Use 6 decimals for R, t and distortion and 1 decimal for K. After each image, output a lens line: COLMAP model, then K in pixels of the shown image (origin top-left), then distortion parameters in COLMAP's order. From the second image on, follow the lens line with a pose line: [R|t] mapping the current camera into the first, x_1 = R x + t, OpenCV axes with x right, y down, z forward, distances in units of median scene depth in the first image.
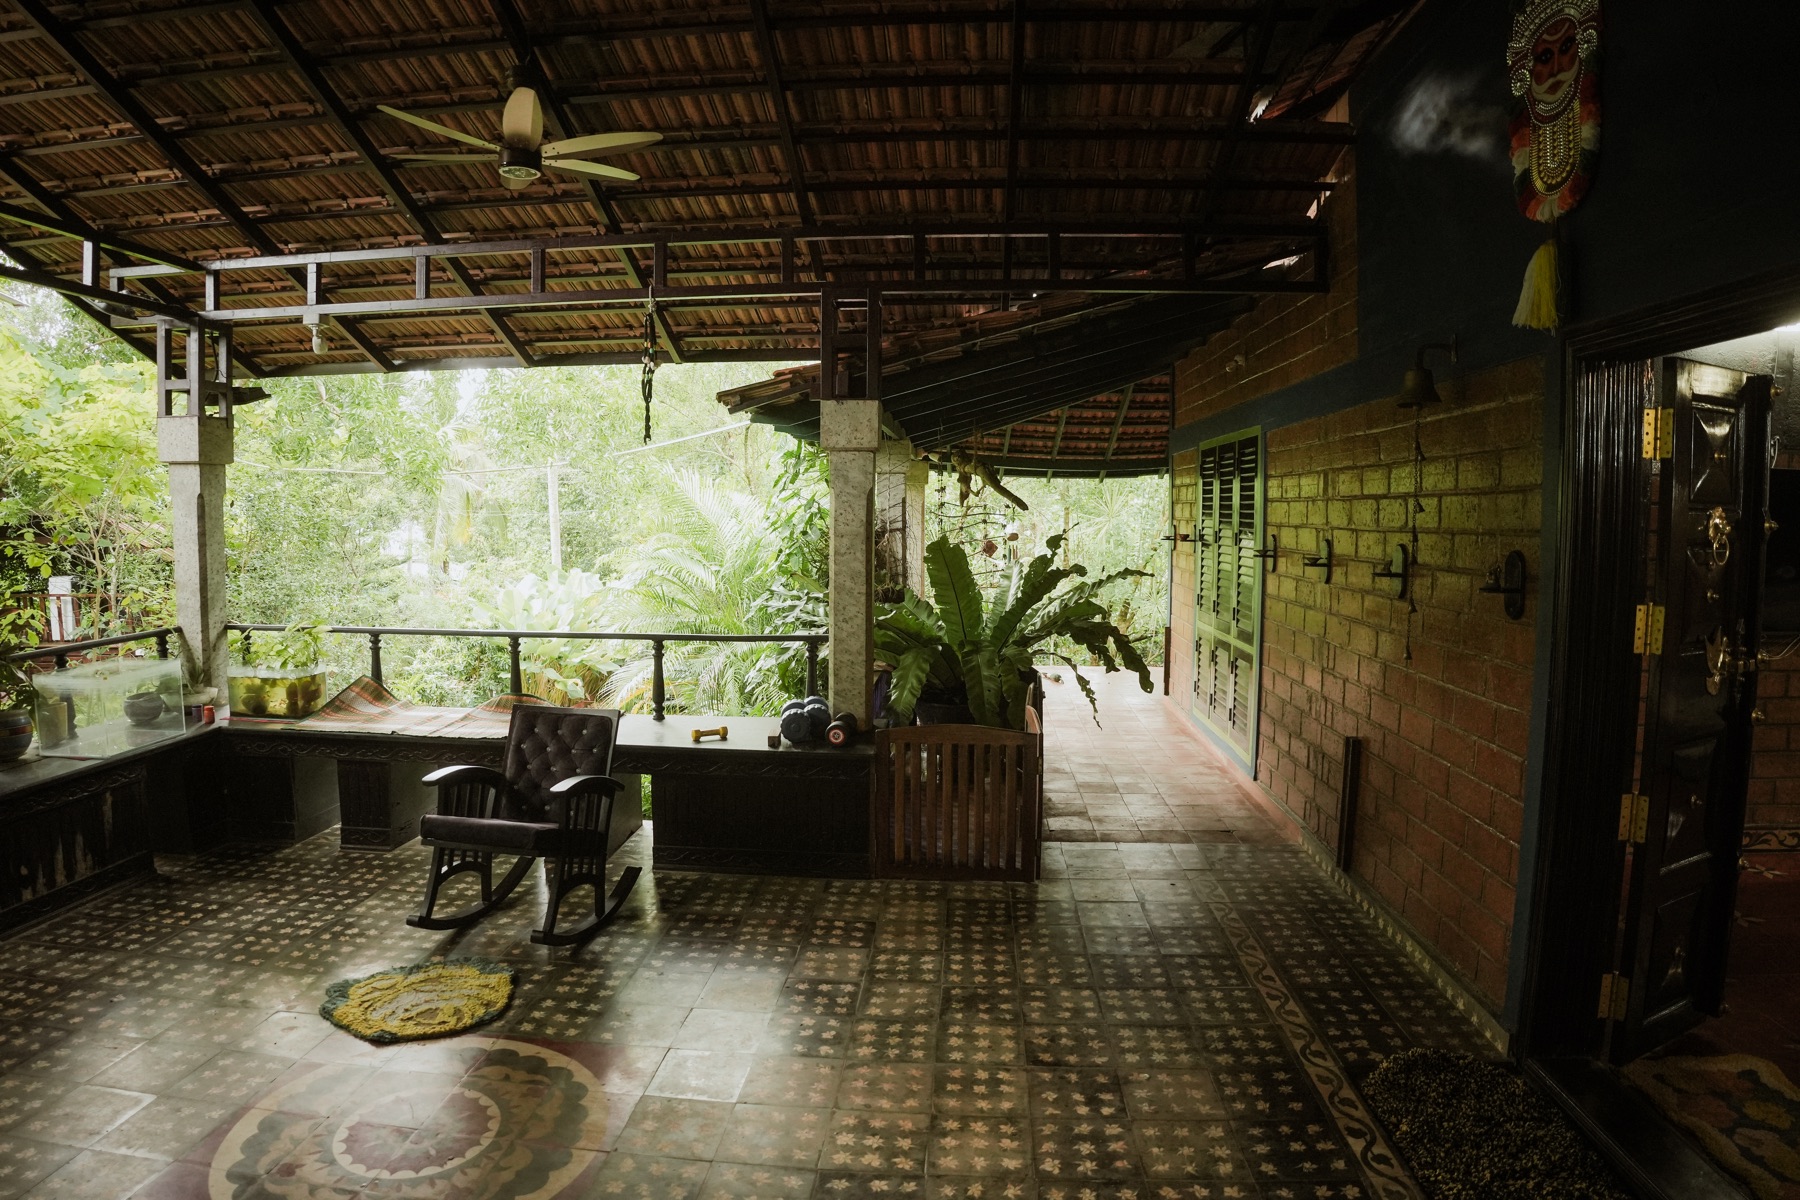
lens RADIAL K [[1047.4, 0, 900.0], [0, 1047.4, 600.0], [0, 0, 1]] dist [-0.156813, 0.045646]
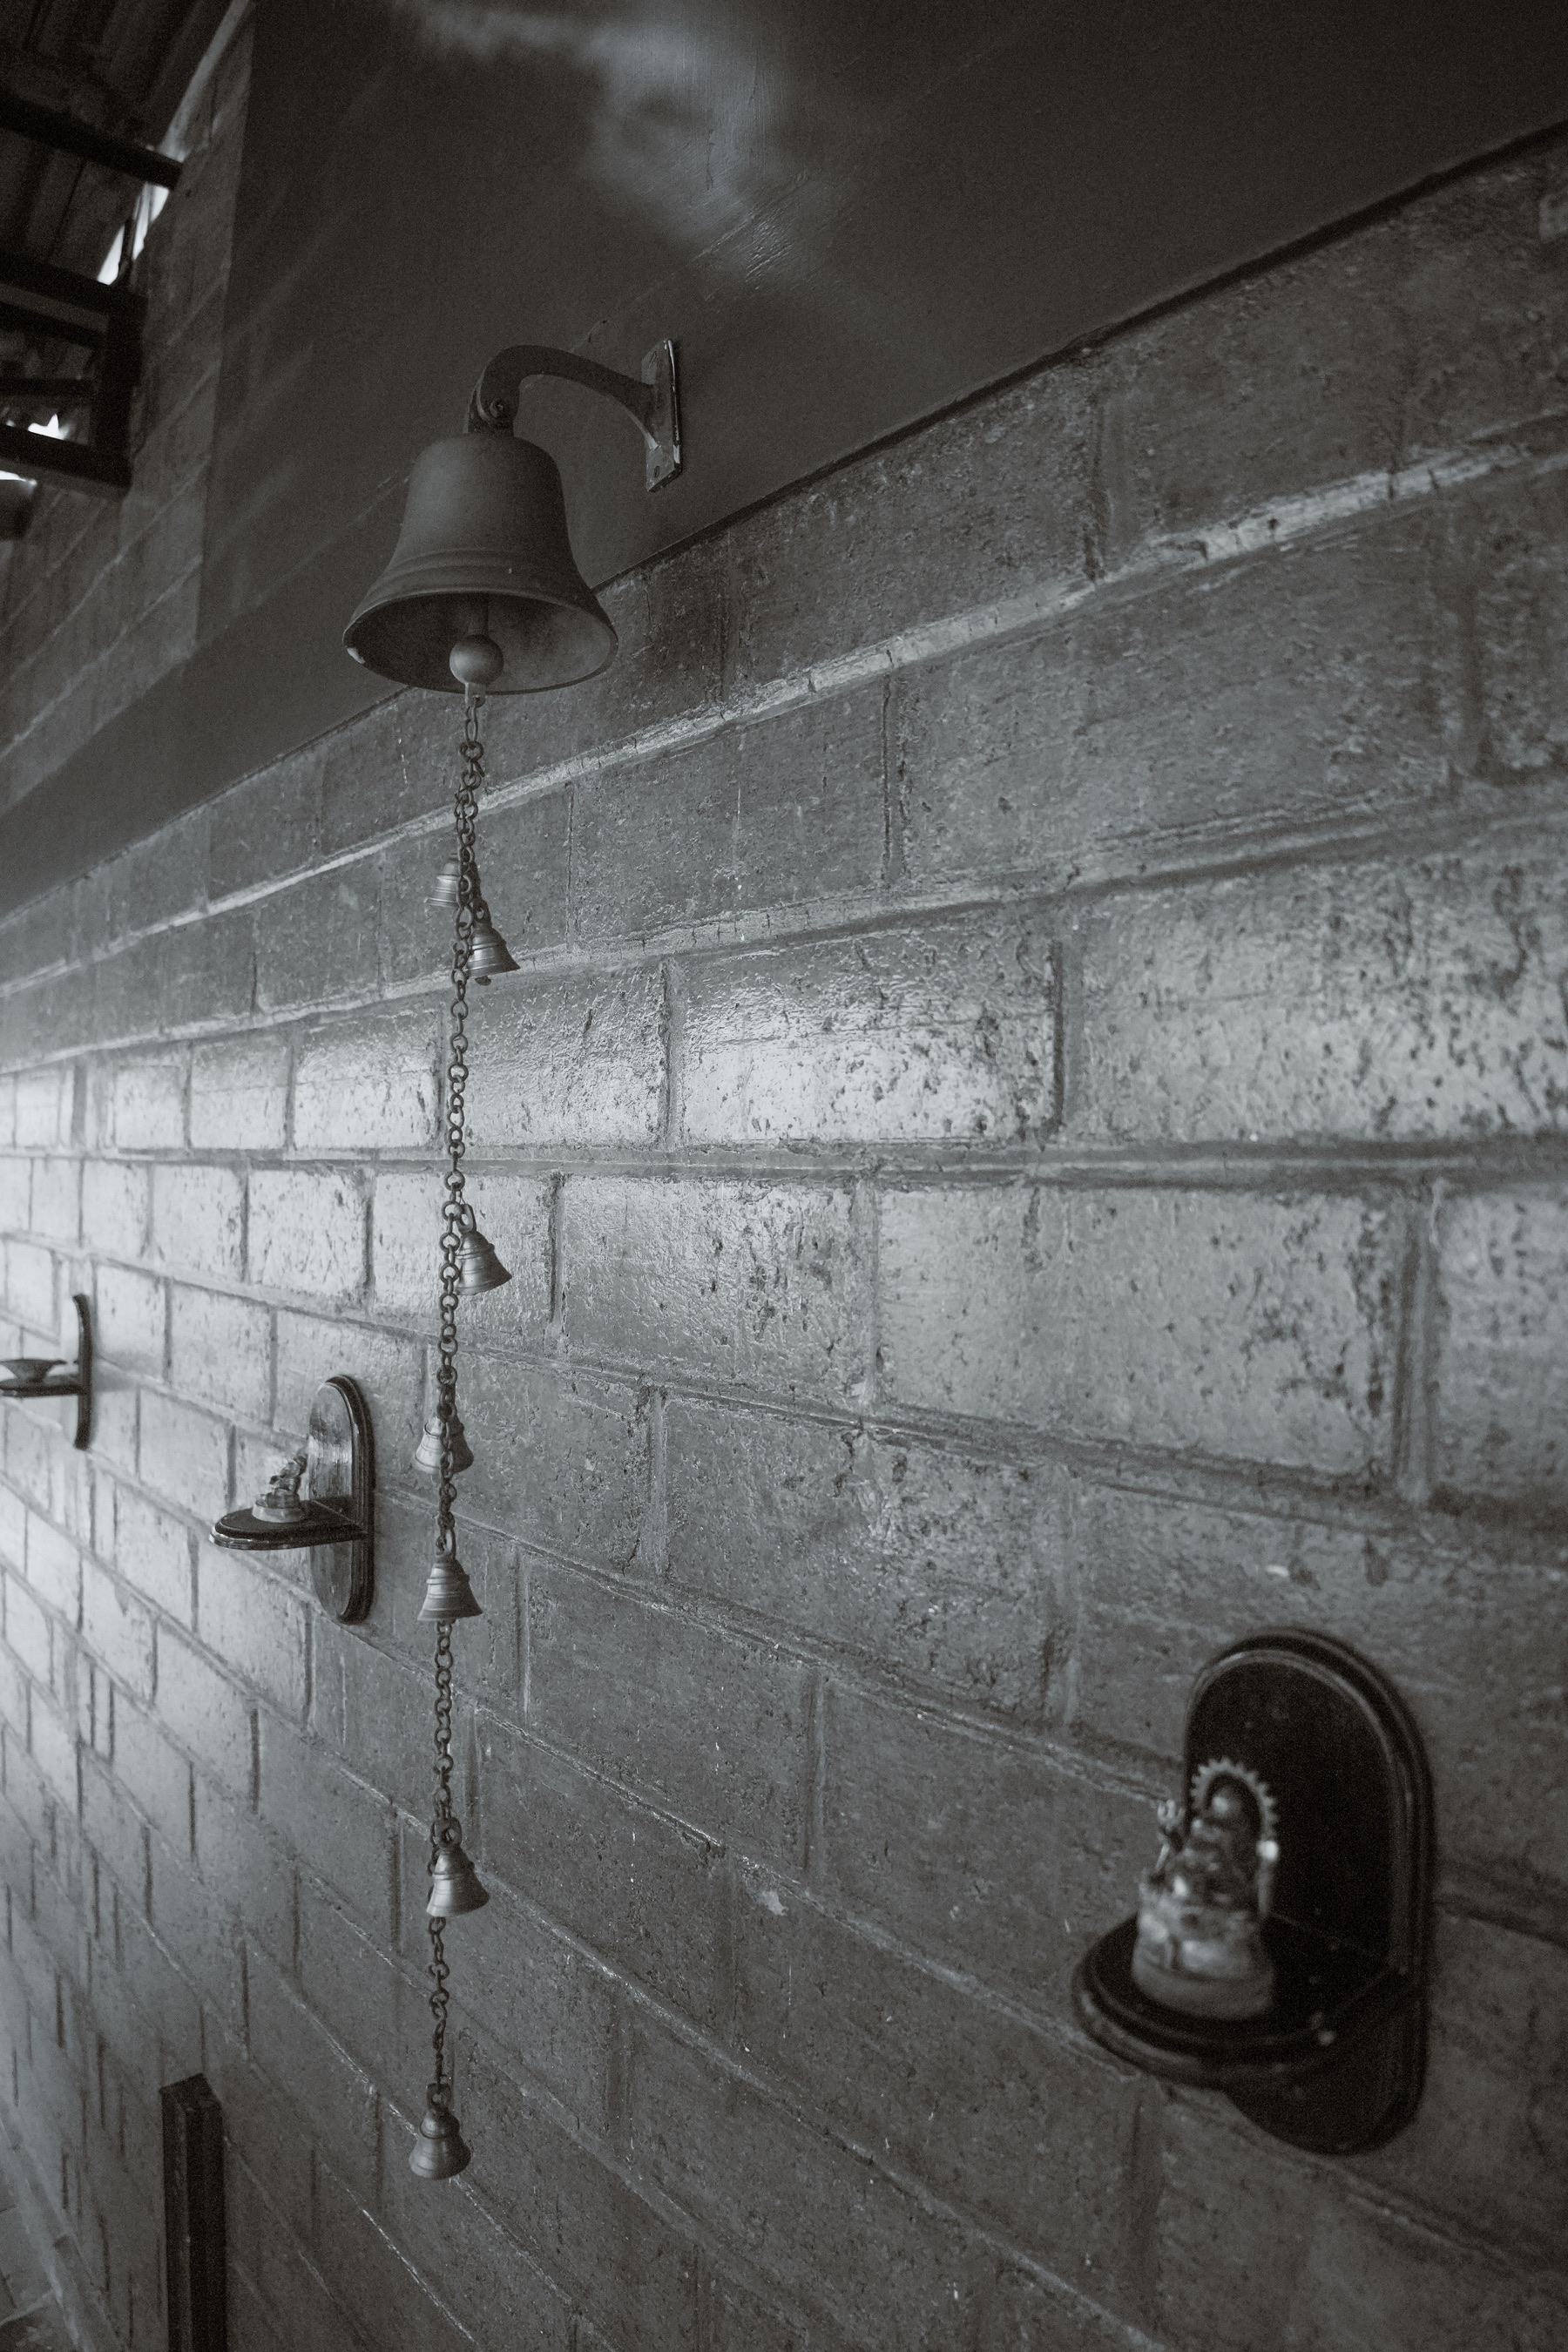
lens RADIAL K [[1368.6, 0, 776.3], [0, 1368.6, 1183.9], [0, 0, 1]] dist [-0.156813, 0.045646]
pose [[0.693268, 0.023215, 0.720306, 0.574158], [0.026026, 0.998023, -0.057215, -0.129252], [-0.720210, 0.058412, 0.691293, 1.194068]]
